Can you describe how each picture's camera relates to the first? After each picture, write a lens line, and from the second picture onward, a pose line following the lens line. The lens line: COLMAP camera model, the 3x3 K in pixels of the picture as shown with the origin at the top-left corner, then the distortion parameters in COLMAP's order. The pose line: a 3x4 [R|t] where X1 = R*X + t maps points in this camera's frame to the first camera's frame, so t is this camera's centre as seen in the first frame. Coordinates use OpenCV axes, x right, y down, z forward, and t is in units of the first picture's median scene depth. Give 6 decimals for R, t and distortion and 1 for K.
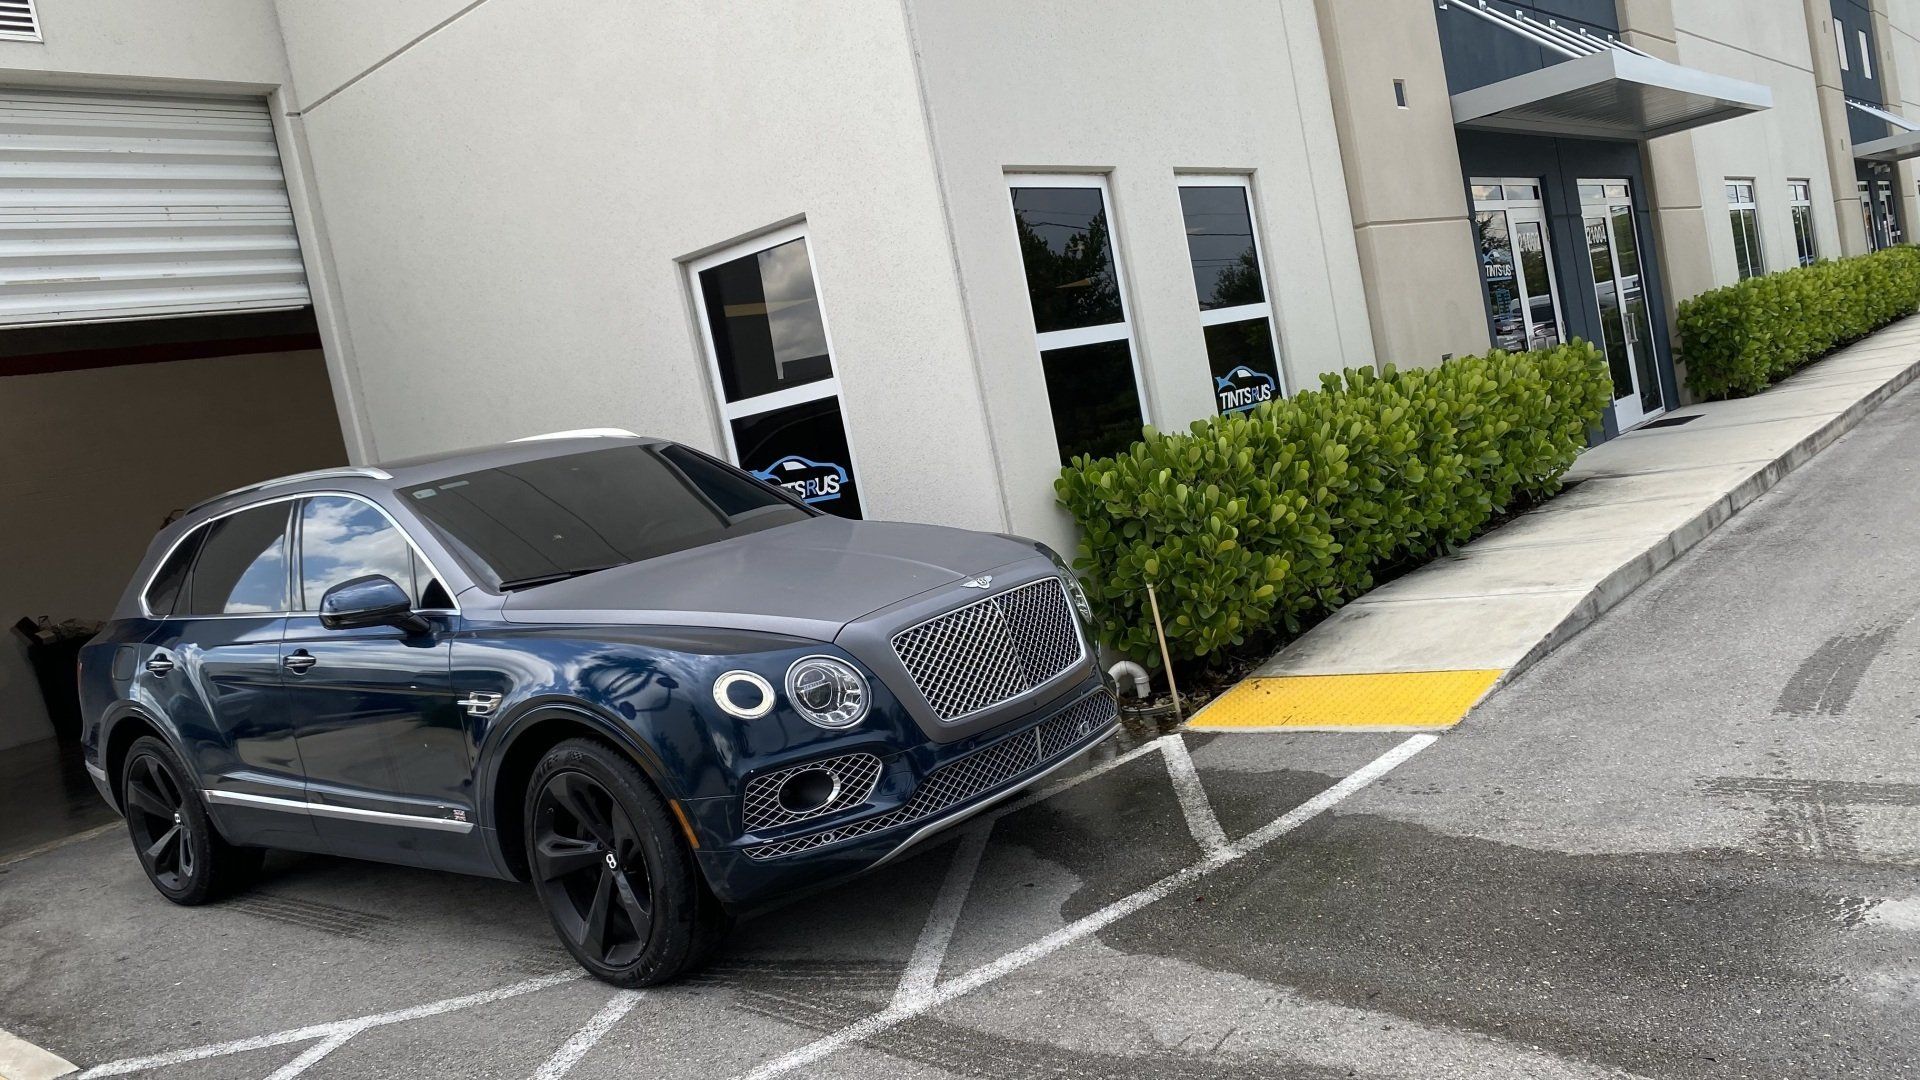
lens RADIAL K [[1445.9, 0, 951.0], [0, 1445.9, 552.5], [0, 0, 1]] dist [0.019468, -0.036369]
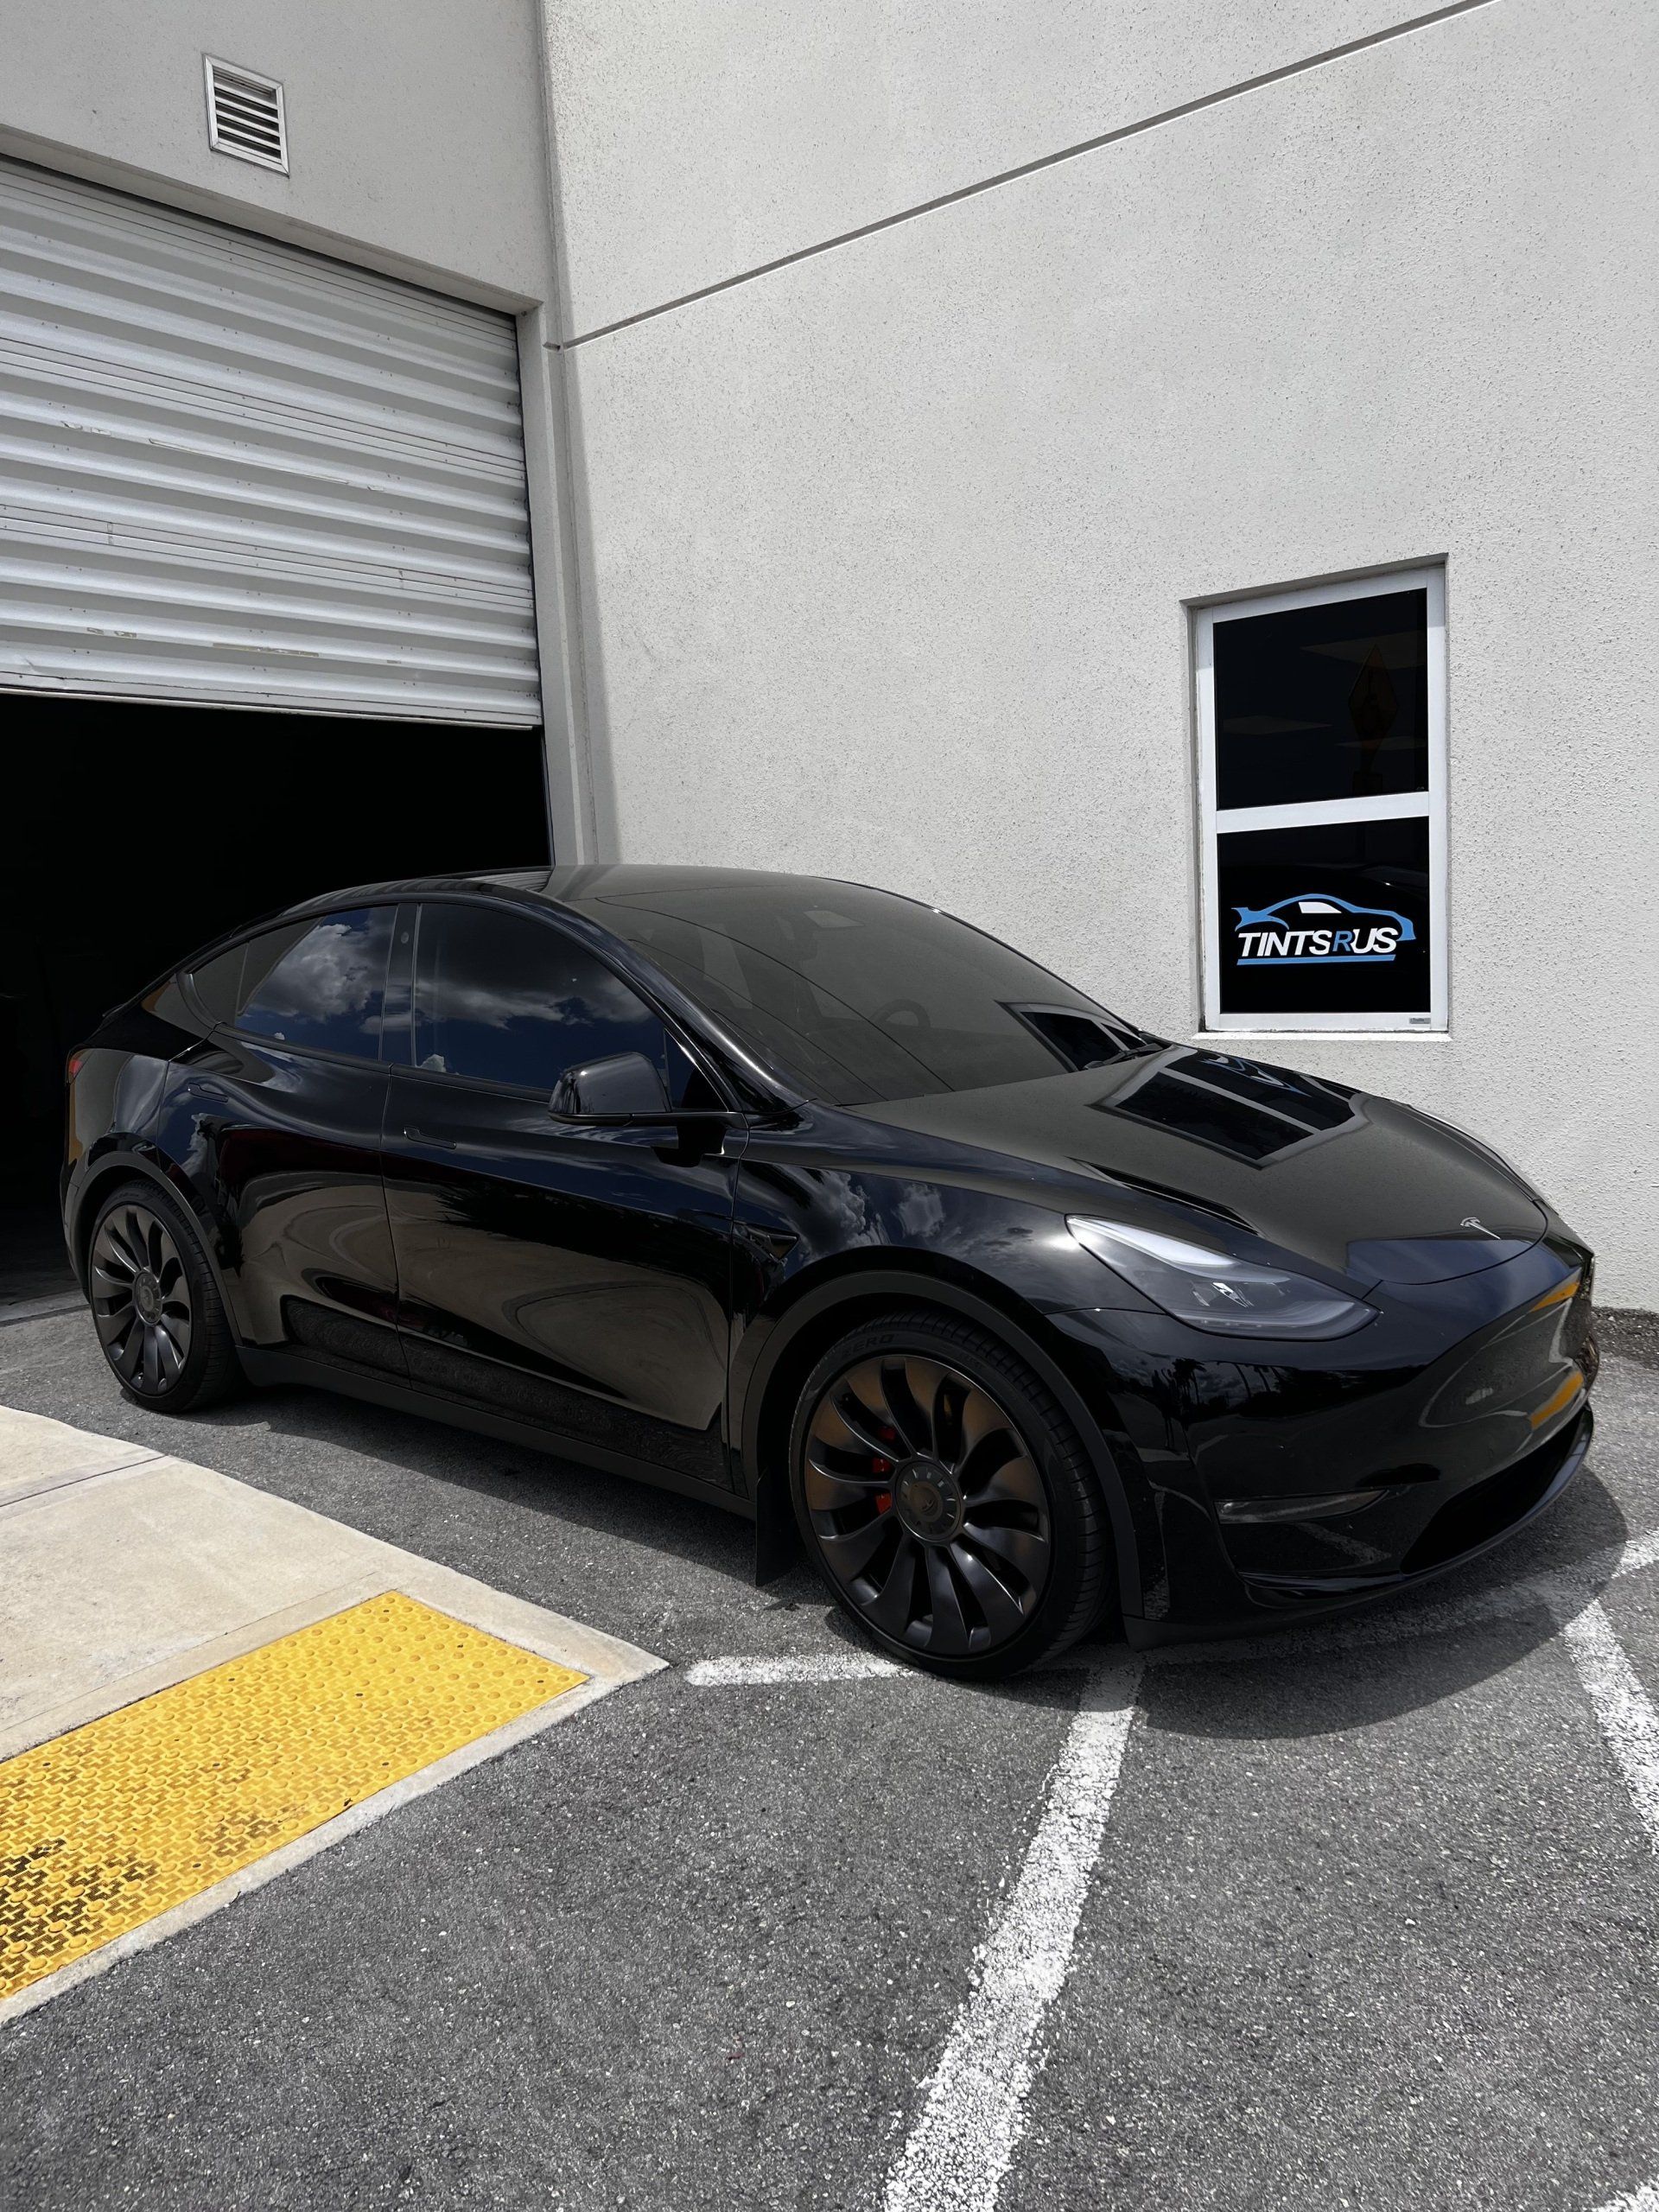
lens RADIAL K [[1659.9, 0, 828.3], [0, 1659.9, 1107.3], [0, 0, 1]] dist [0.042386, -0.039872]
pose [[0.989444, 0.143387, 0.020996, -0.362170], [-0.143969, 0.989143, 0.029489, 0.050585], [-0.016540, -0.032201, 0.999345, 0.167512]]
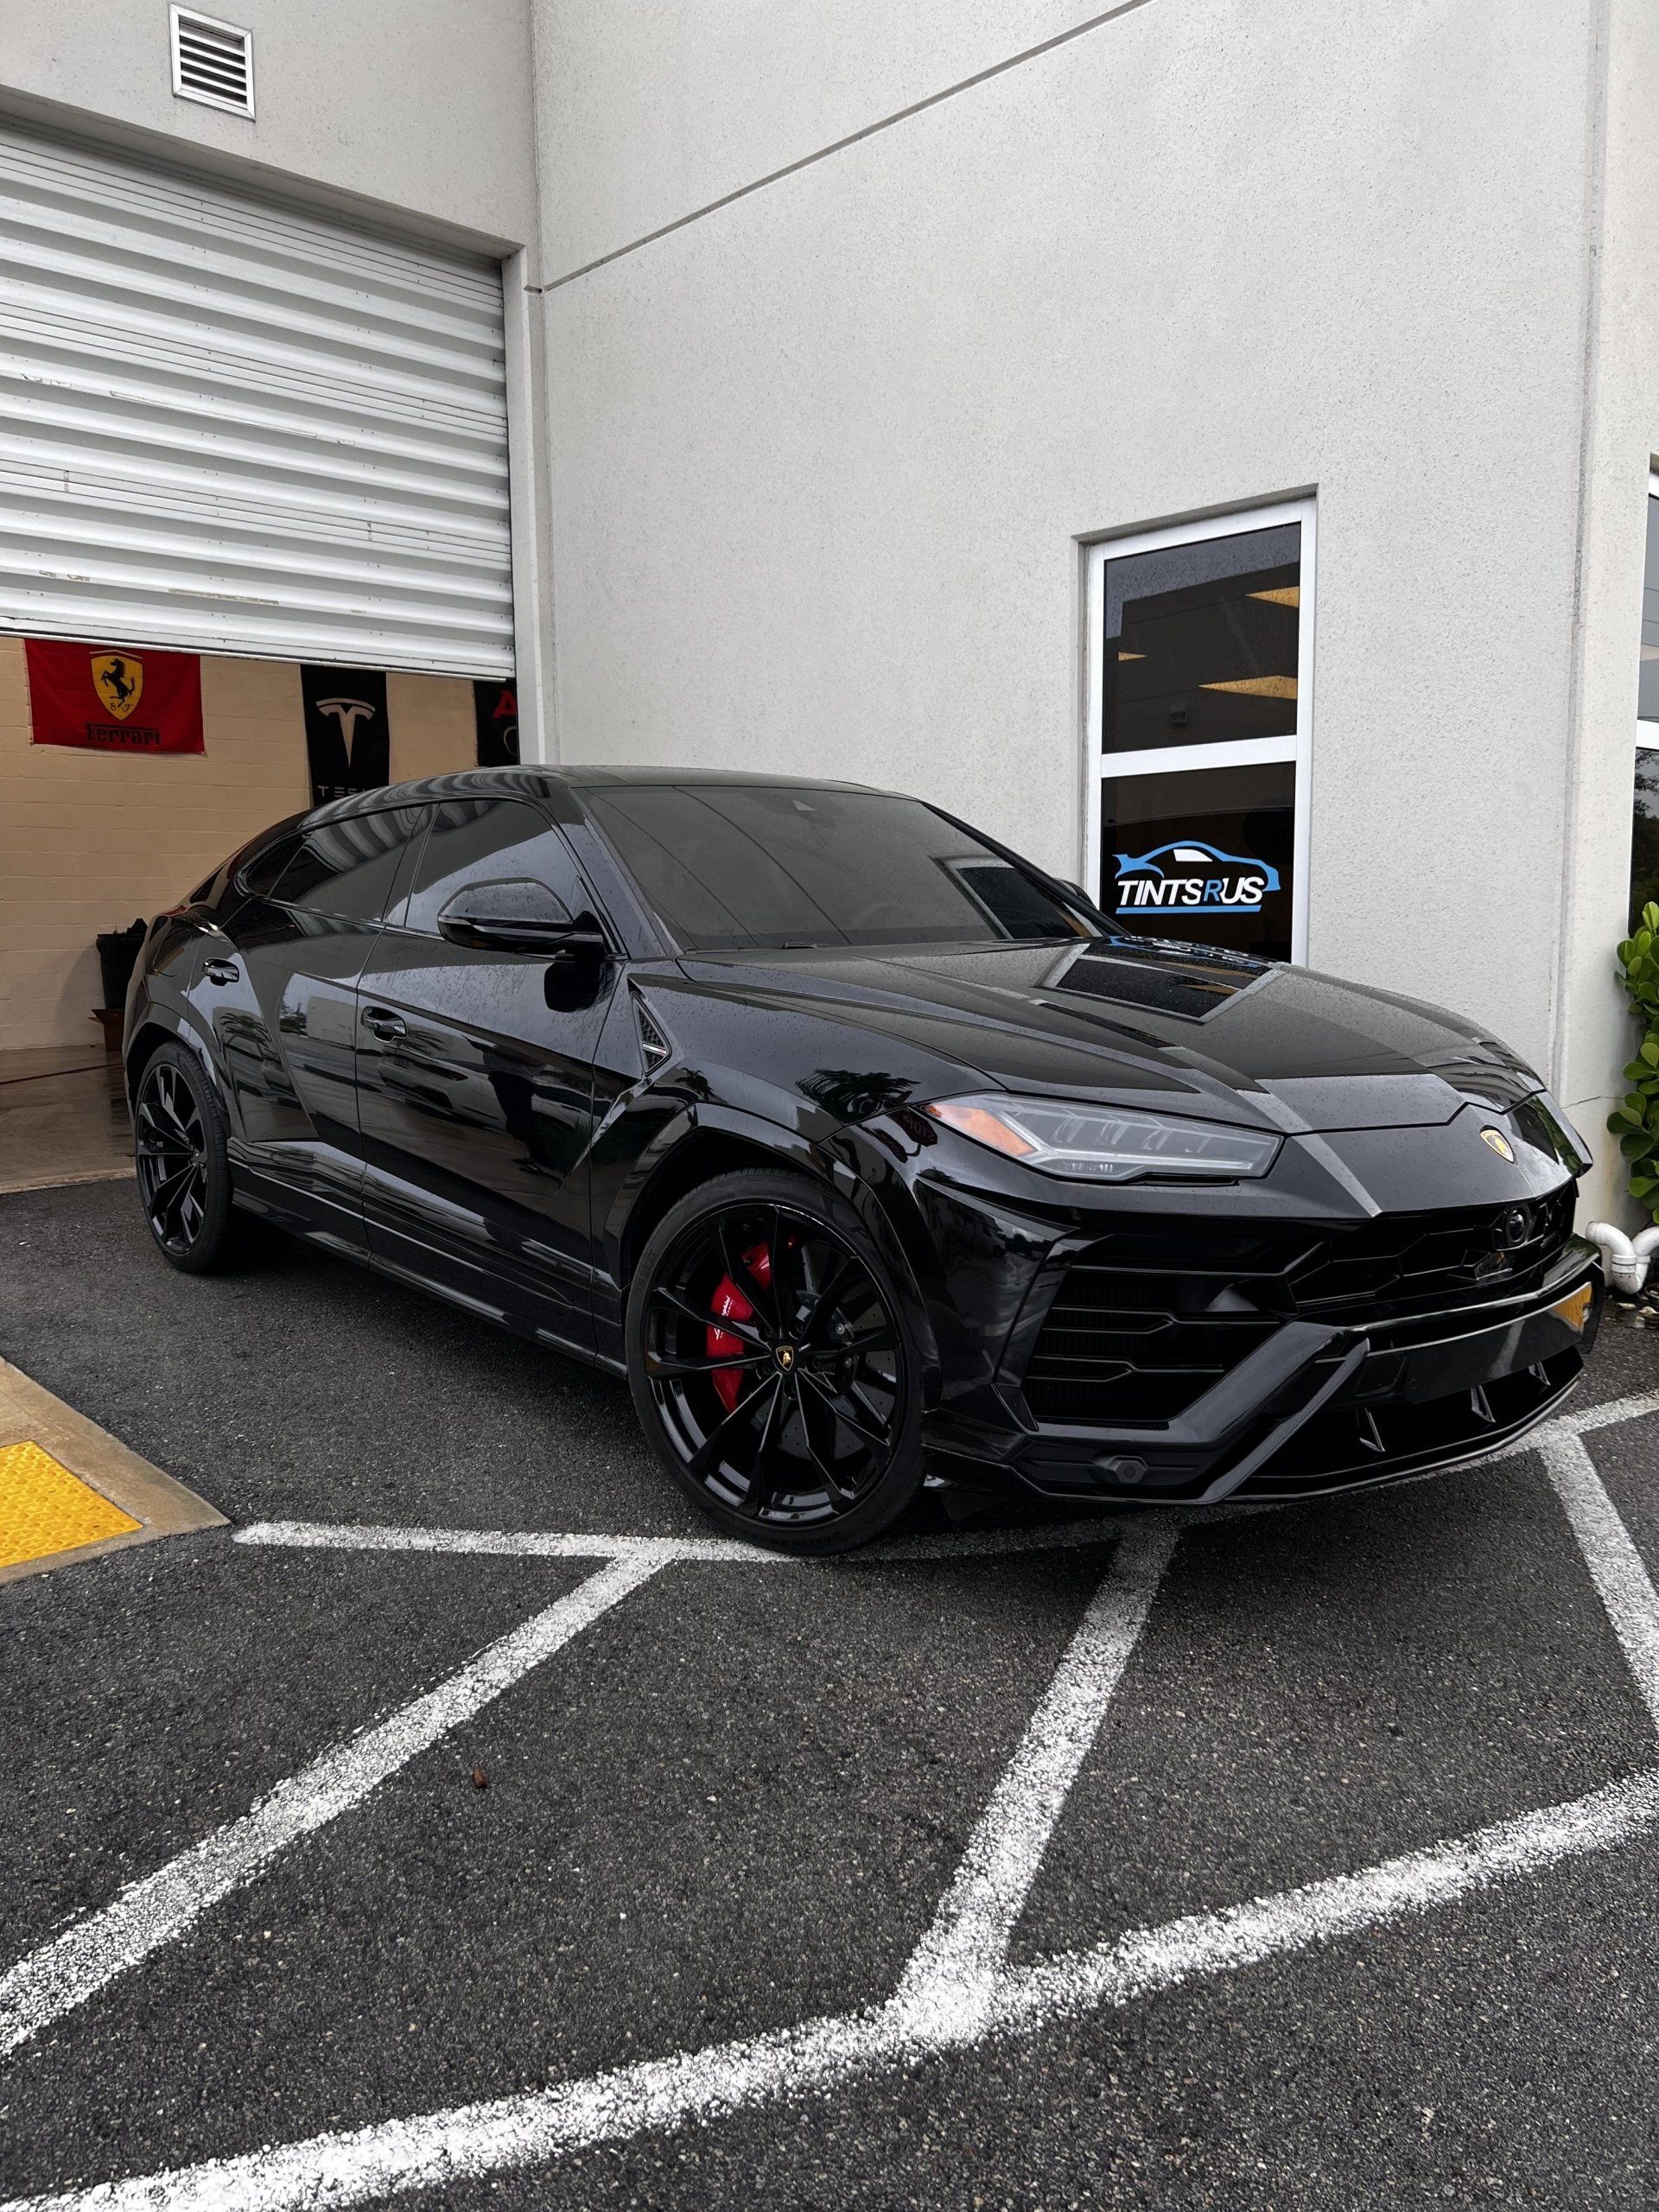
lens RADIAL K [[1659.9, 0, 808.0], [0, 1659.9, 1106.7], [0, 0, 1]] dist [0.042386, -0.039872]
pose [[0.975967, 0.193865, -0.099521, -0.189999], [-0.188539, 0.980201, 0.060486, 0.046659], [0.109277, -0.040269, 0.993195, 0.174026]]
